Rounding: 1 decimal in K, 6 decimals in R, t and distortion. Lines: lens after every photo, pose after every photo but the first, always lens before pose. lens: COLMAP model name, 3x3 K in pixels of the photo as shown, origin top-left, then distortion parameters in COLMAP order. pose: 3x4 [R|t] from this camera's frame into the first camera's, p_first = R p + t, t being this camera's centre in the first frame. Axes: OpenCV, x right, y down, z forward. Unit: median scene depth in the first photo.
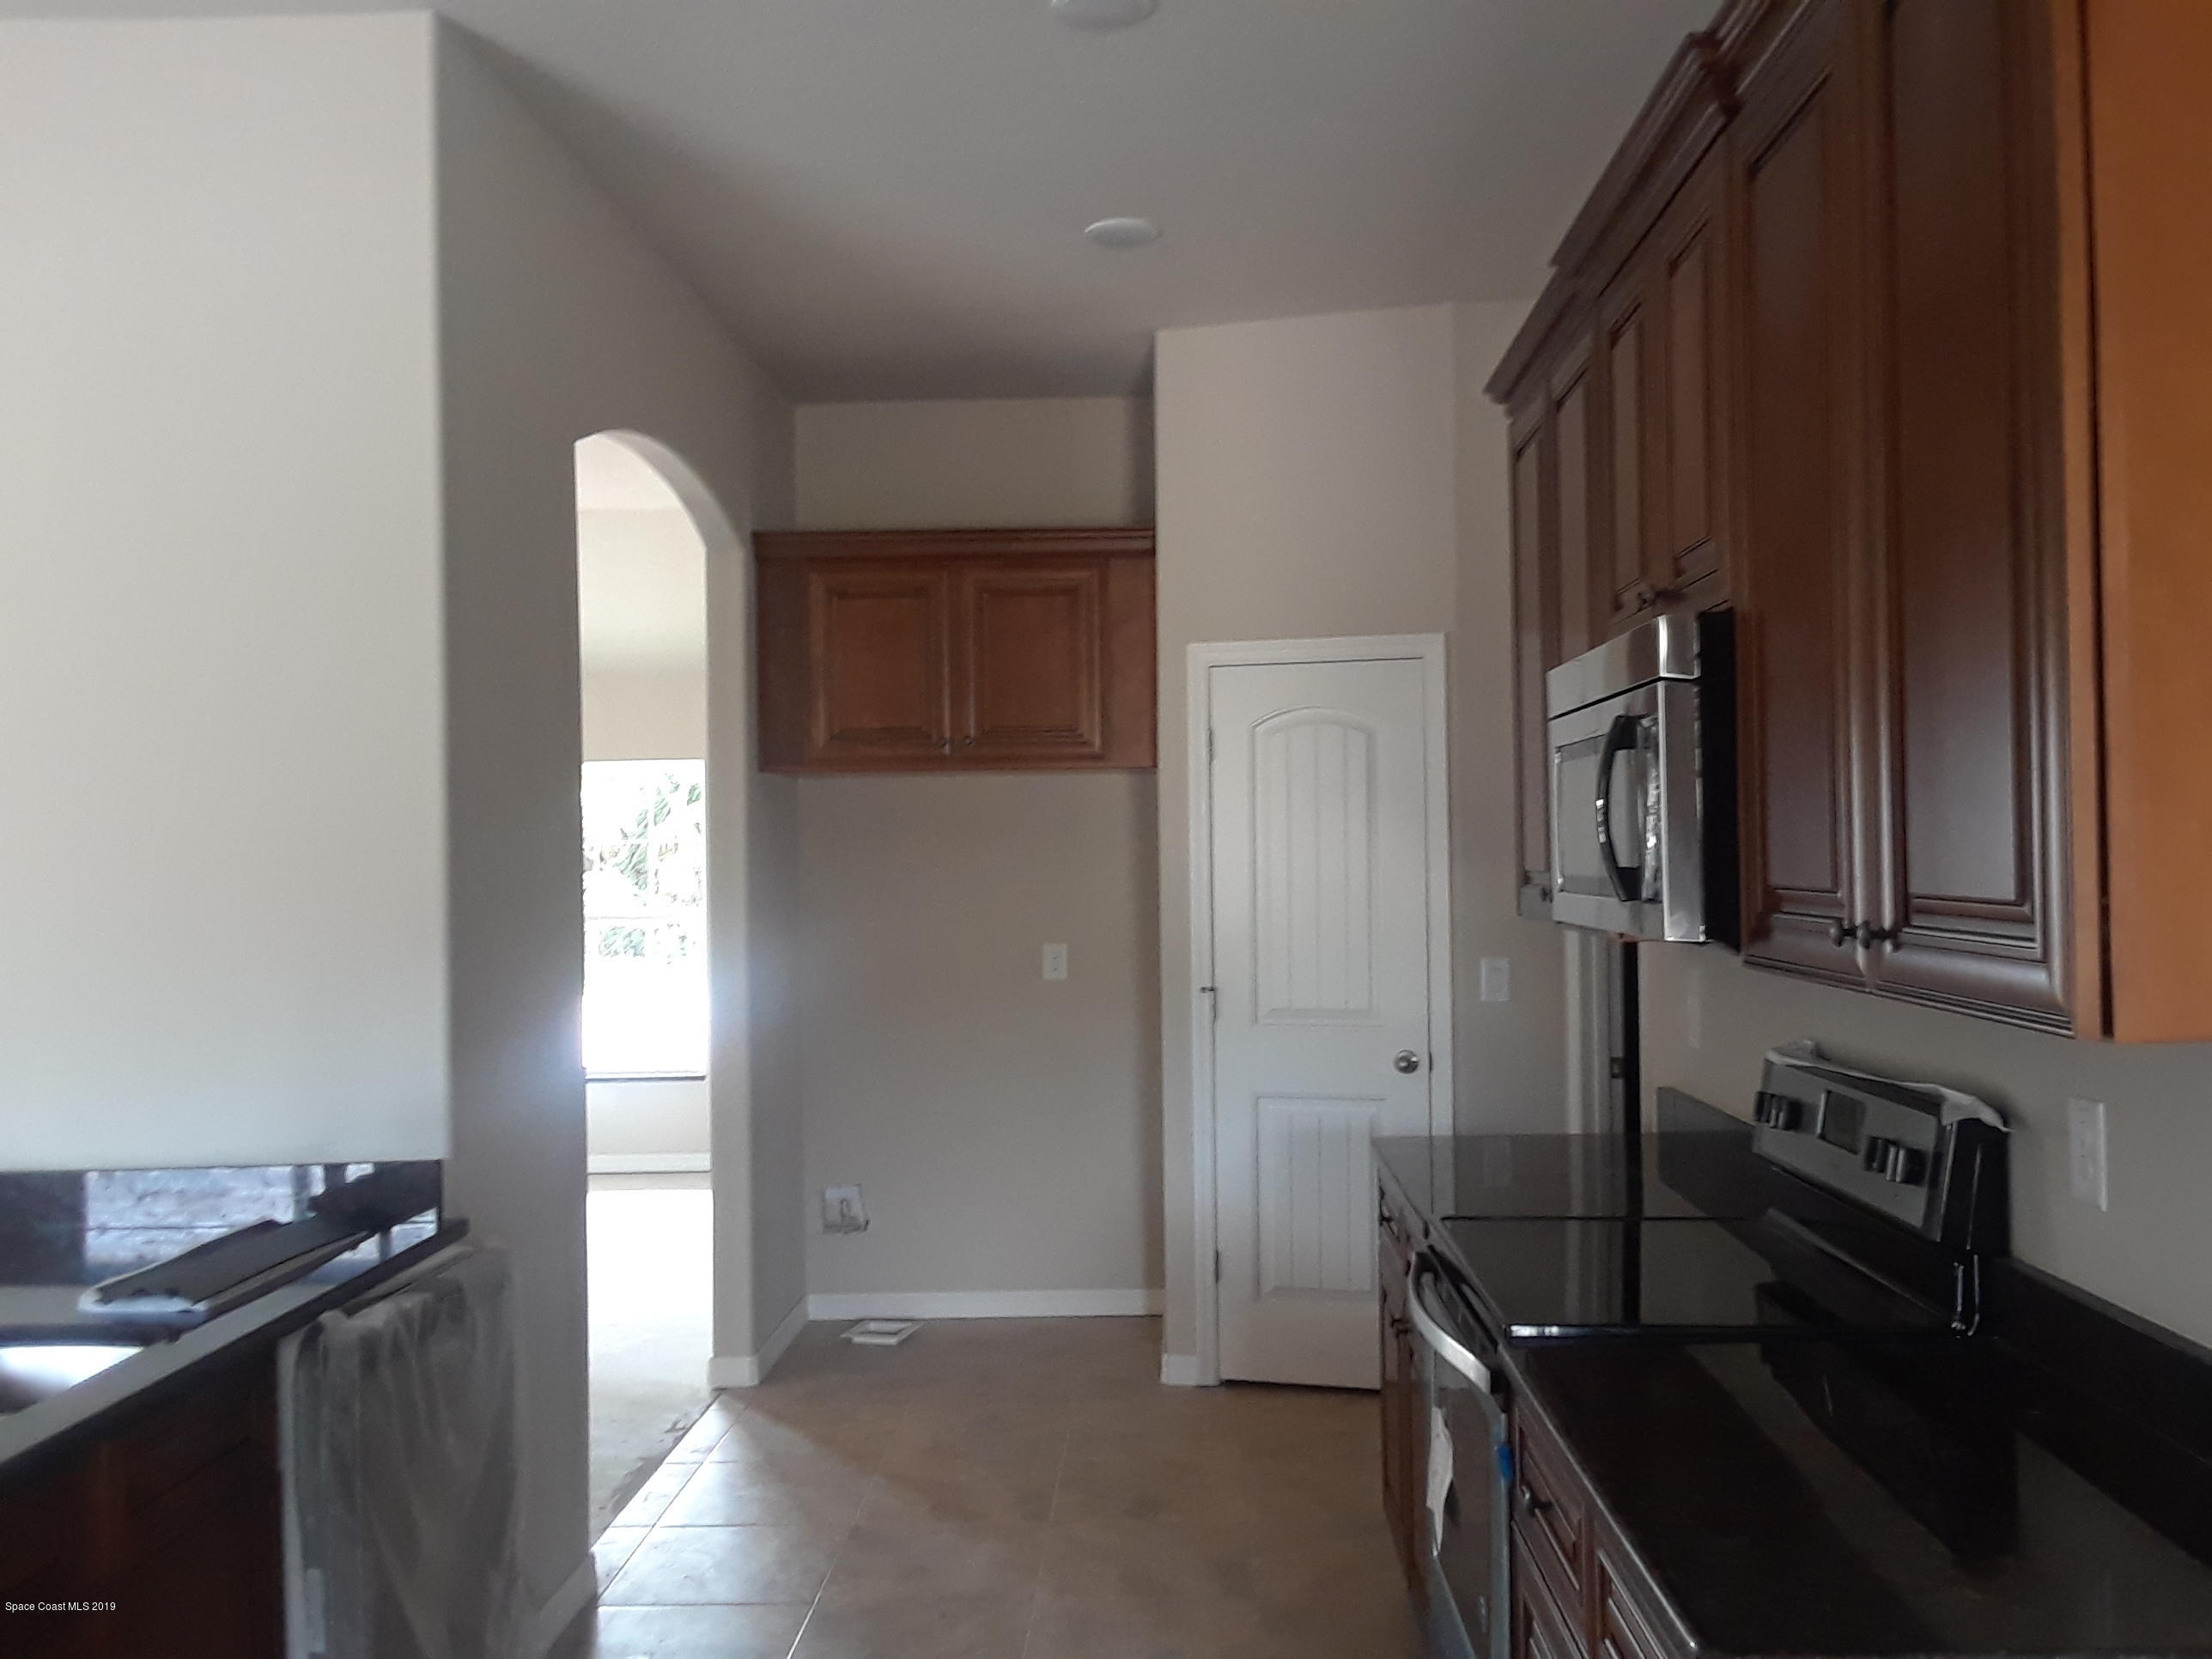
lens RADIAL K [[1924.7, 0, 1106.0], [0, 1924.7, 829.5], [0, 0, 1]] dist [0.048294, -0.003245]
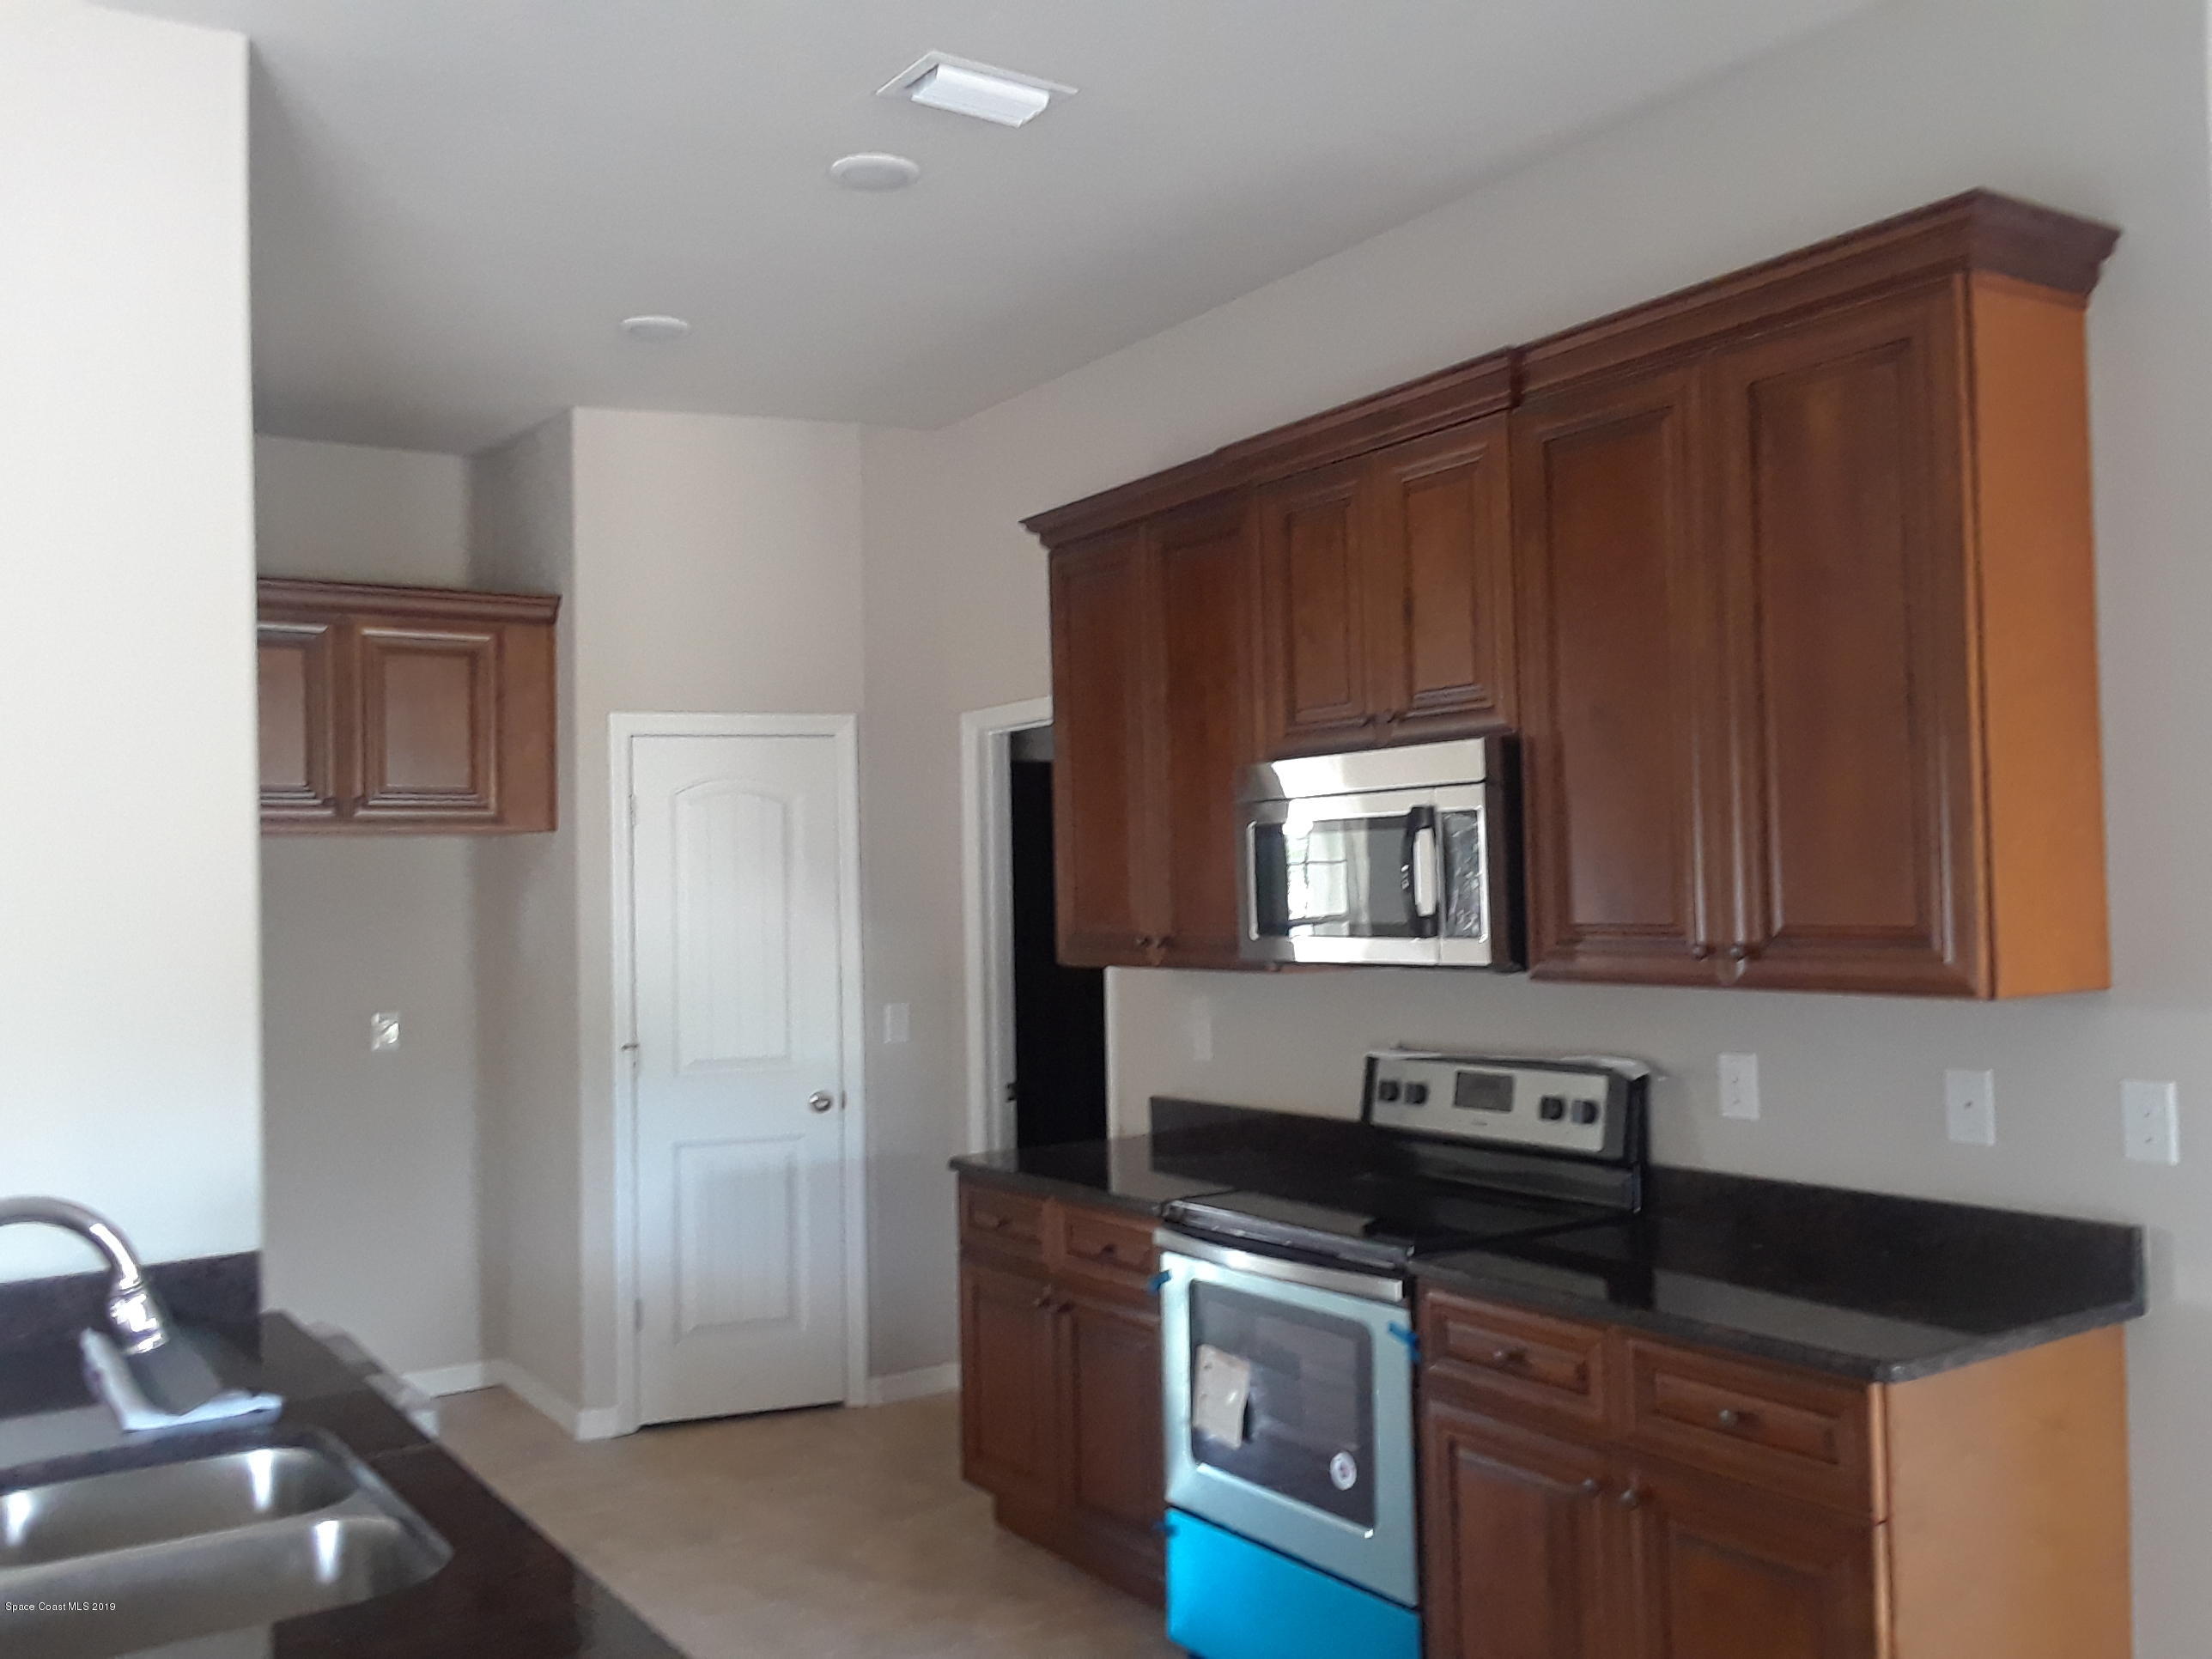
lens RADIAL K [[1954.7, 0, 1103.4], [0, 1954.7, 838.5], [0, 0, 1]] dist [0.069315, 0.011443]
pose [[0.833916, 0.005995, 0.551859, -0.325281], [0.008891, 0.999665, -0.024295, -0.001124], [-0.551820, 0.025166, 0.833584, -0.024670]]
